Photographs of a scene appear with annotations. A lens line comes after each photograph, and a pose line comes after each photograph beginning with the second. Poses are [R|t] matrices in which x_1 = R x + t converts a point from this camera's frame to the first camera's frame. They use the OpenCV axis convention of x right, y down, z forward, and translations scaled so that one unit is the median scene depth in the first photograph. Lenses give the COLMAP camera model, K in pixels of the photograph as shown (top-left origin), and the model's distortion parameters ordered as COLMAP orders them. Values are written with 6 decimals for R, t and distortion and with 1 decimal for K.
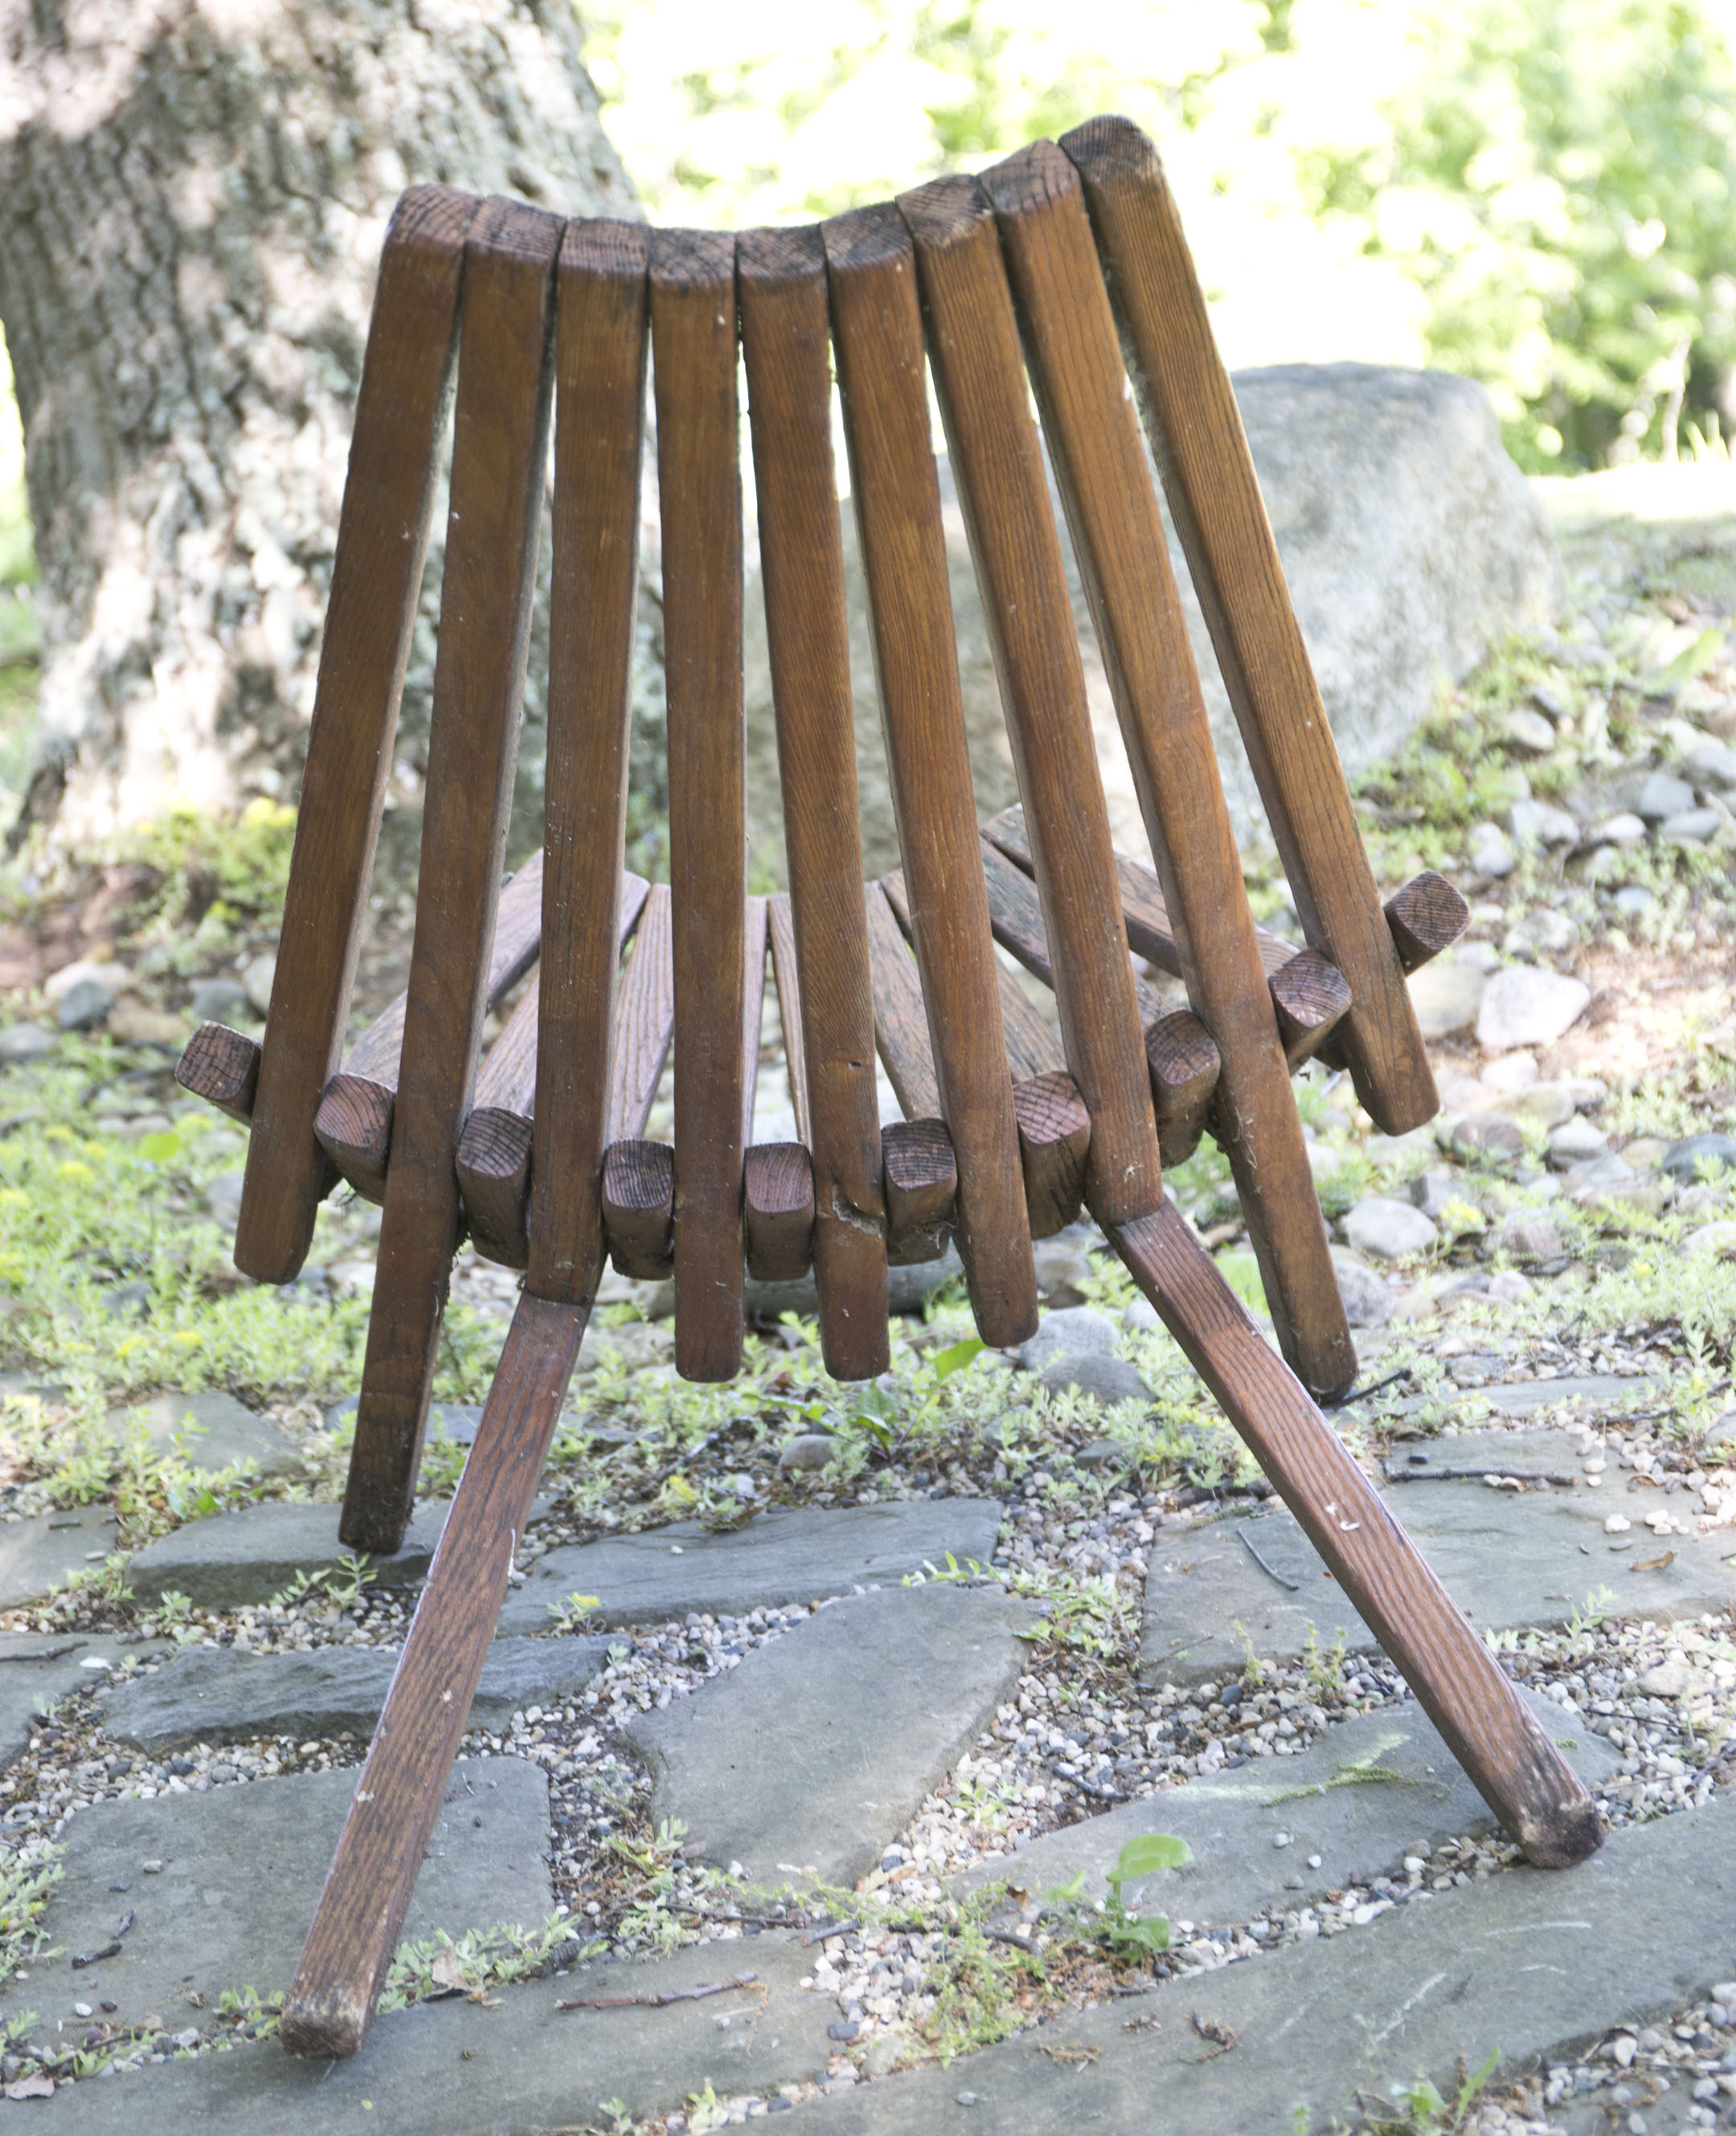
lens RADIAL K [[4329.4, 0, 865.6], [0, 4329.4, 960.7], [0, 0, 1]] dist [0.057791, 0.000000]
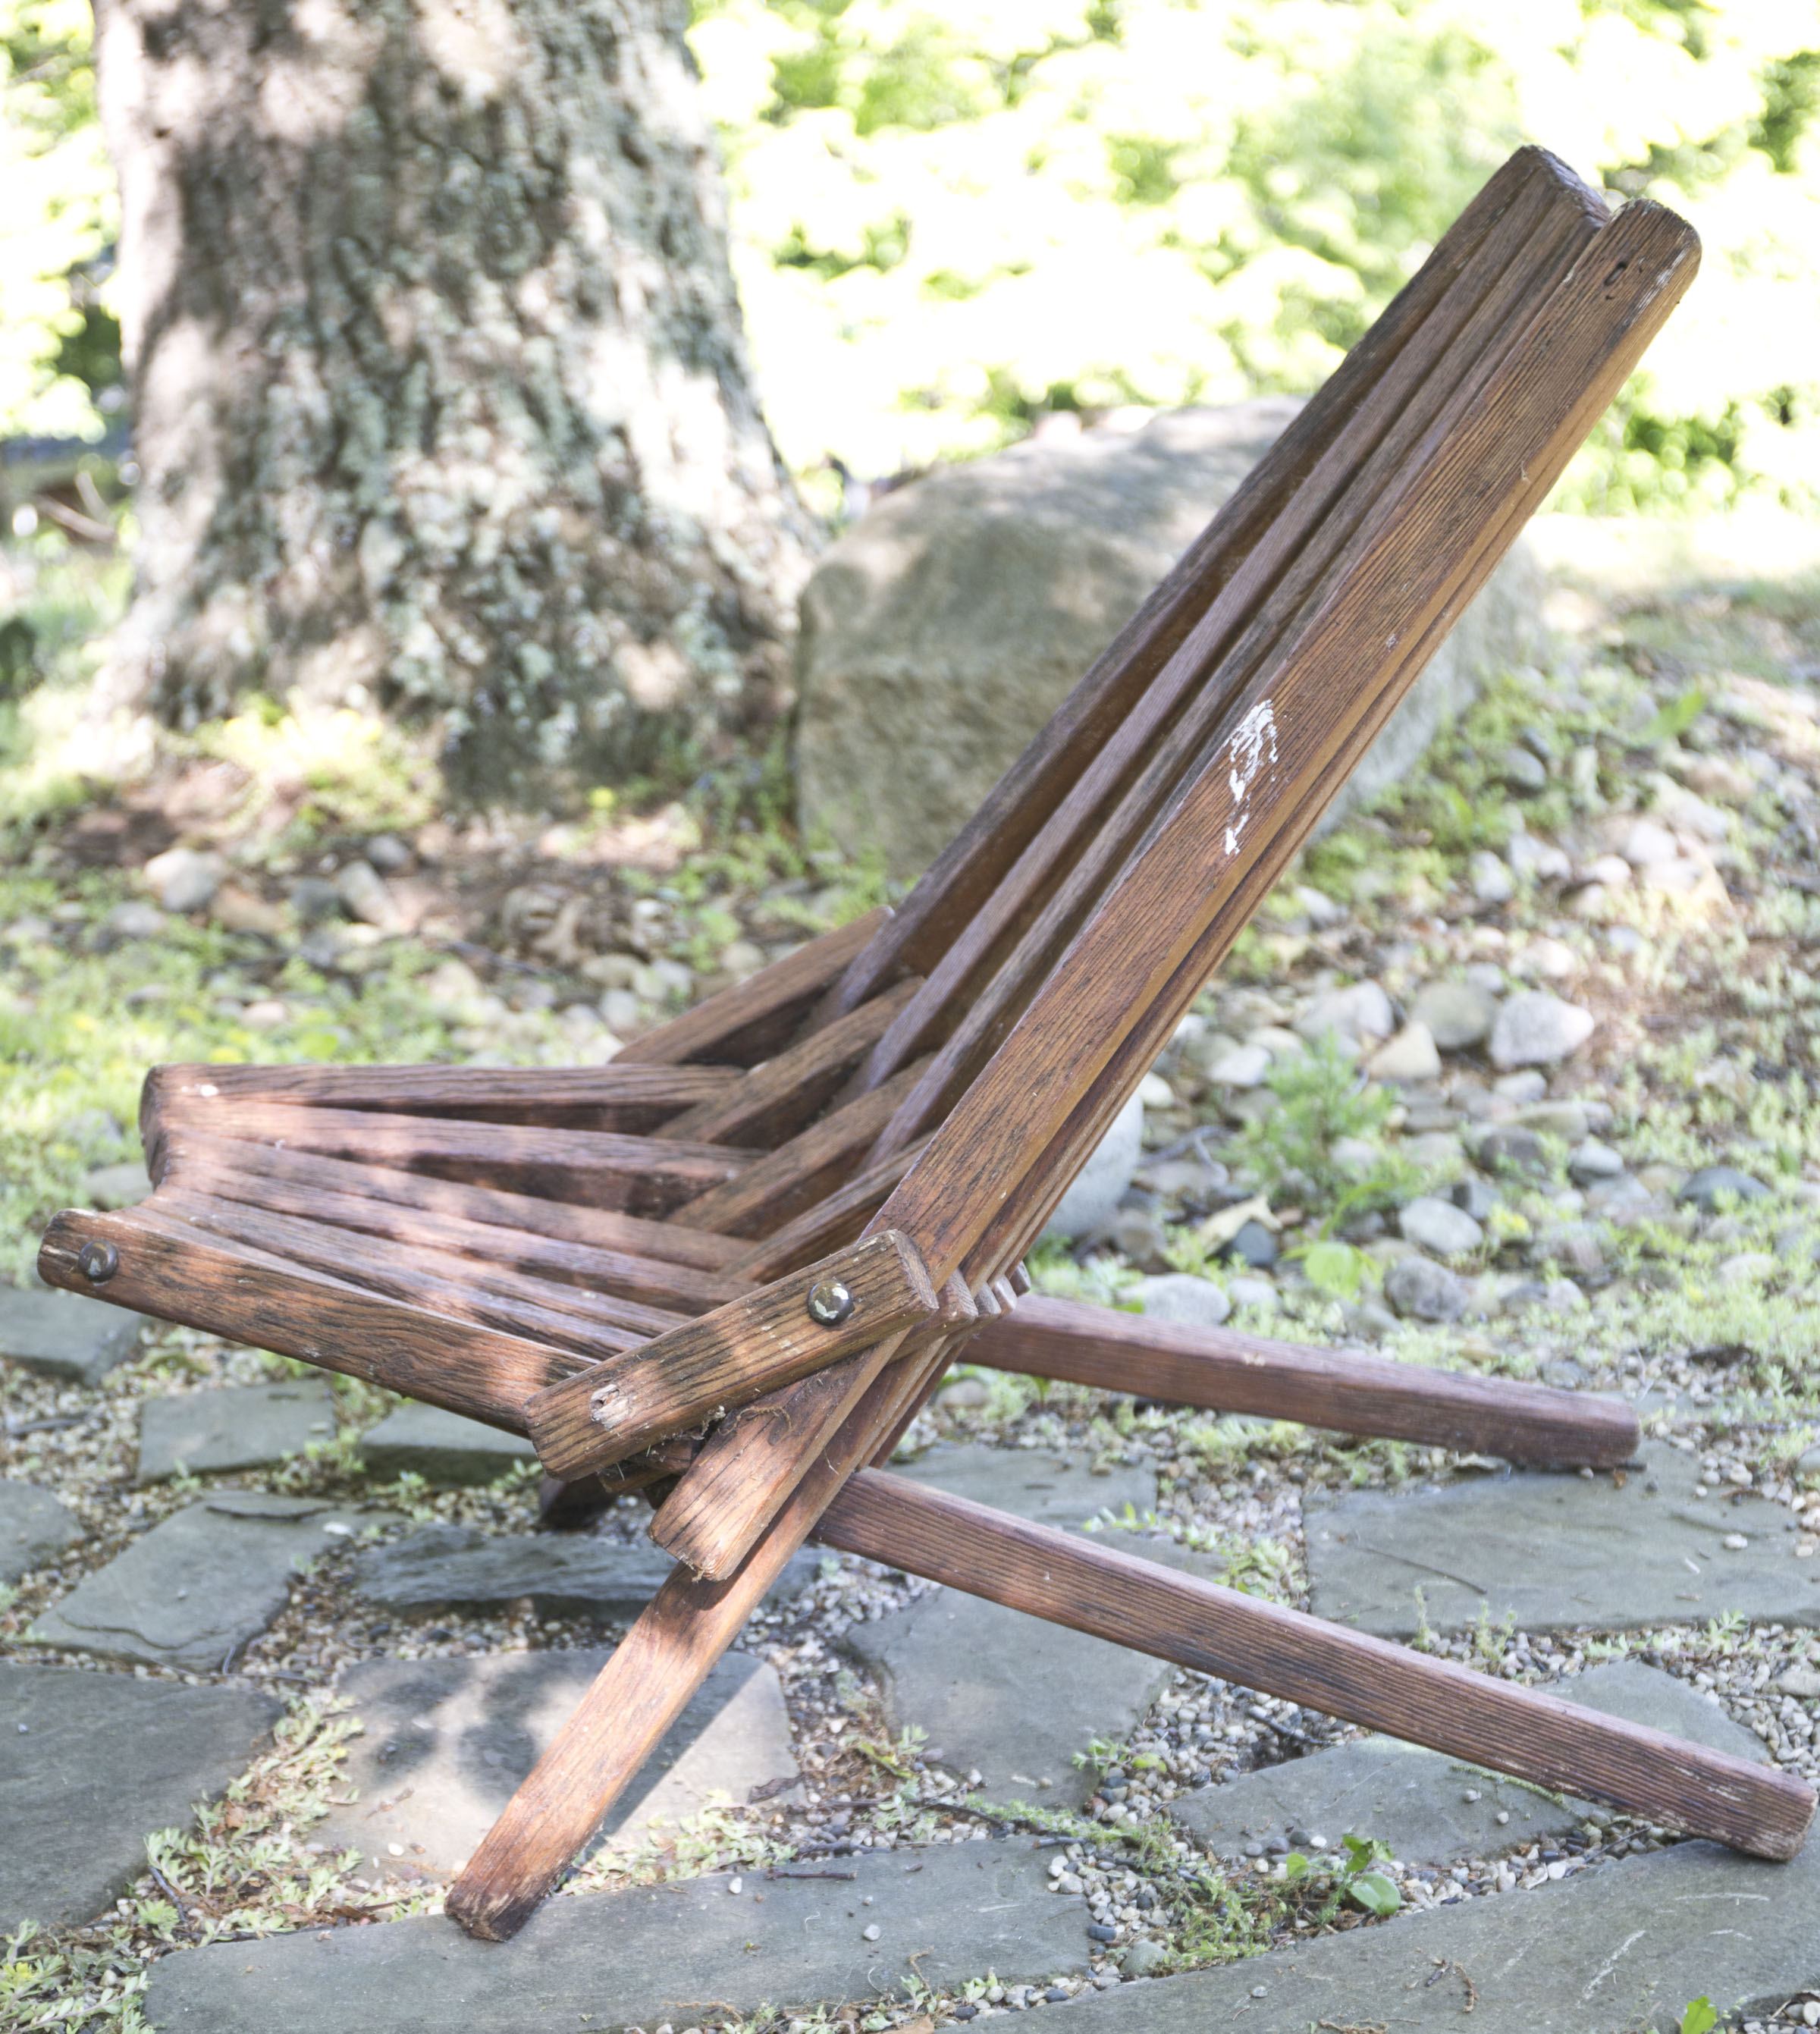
lens RADIAL K [[3933.3, 0, 855.6], [0, 3933.3, 1328.2], [0, 0, 1]] dist [0.039997, 0.000000]
pose [[0.993708, 0.090549, 0.065912, -0.121510], [-0.097614, 0.988752, 0.113317, -0.016874], [-0.054910, -0.119038, 0.991370, -0.000386]]
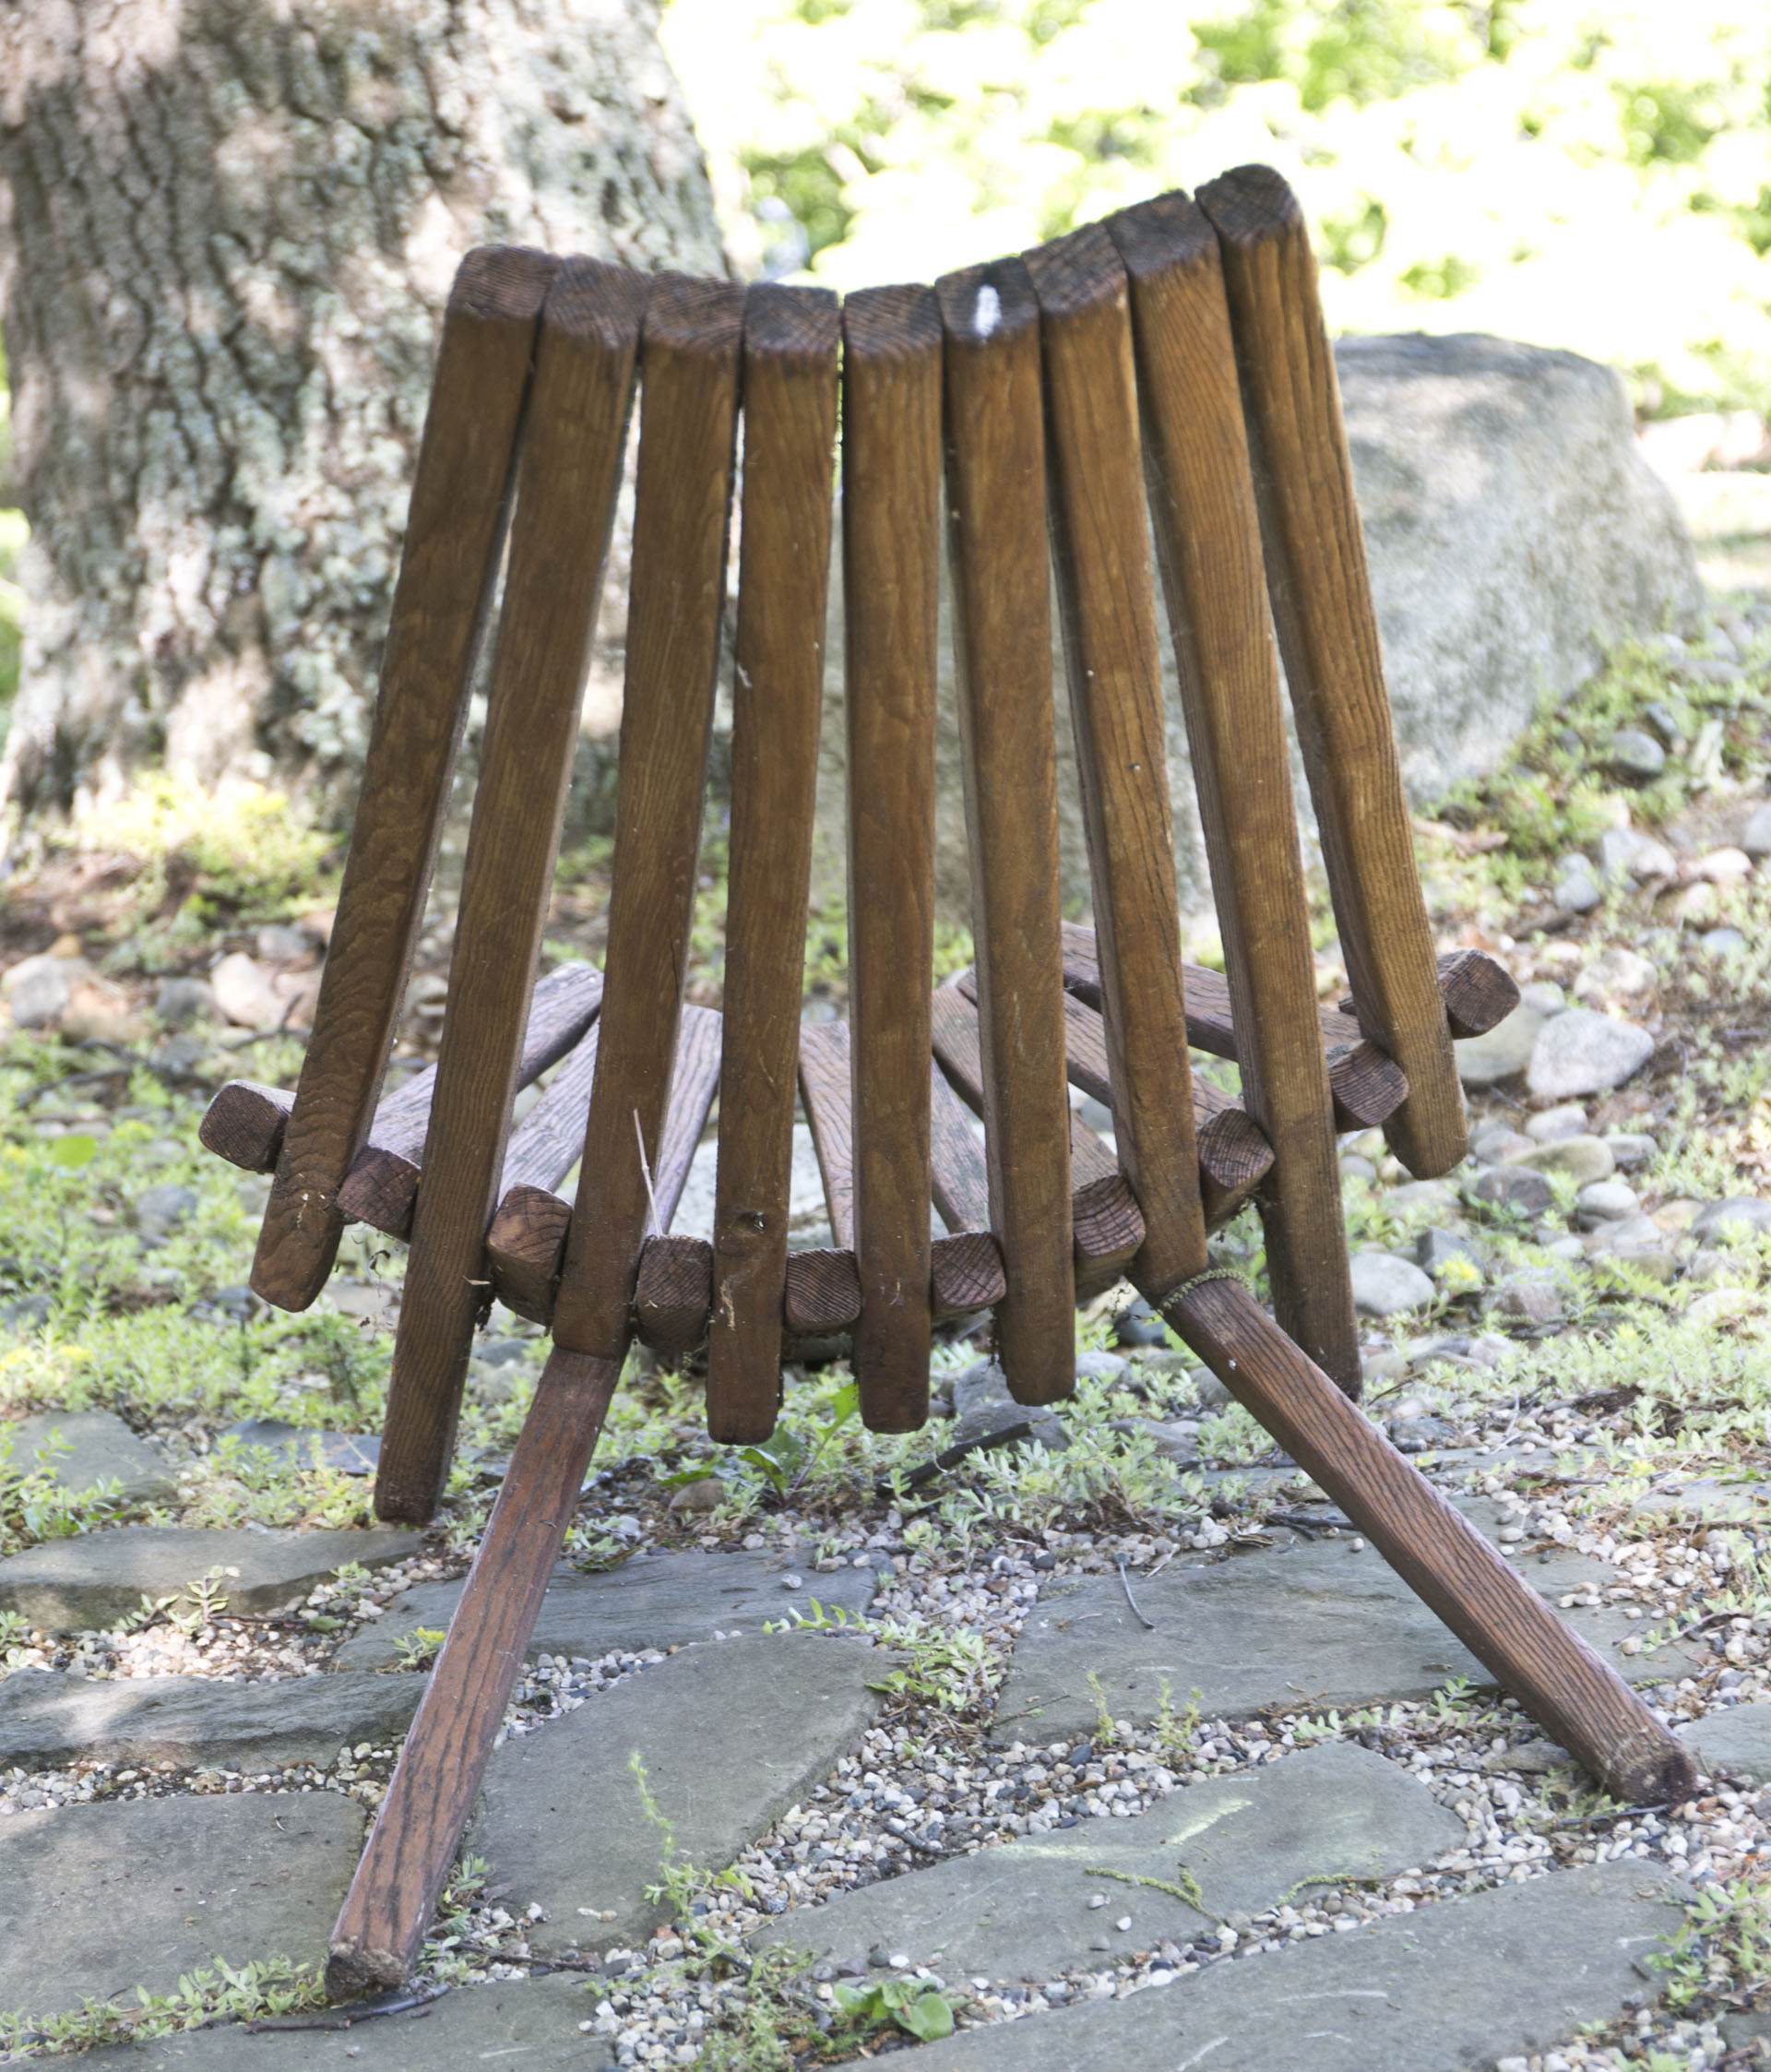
lens RADIAL K [[4925.3, 0, 878.2], [0, 4925.3, 1177.4], [0, 0, 1]] dist [0.050165, 0.000000]
pose [[0.998459, 0.036341, -0.041945, 0.074067], [-0.034822, 0.998731, 0.036390, 0.006018], [0.043214, -0.034873, 0.998457, -0.060661]]
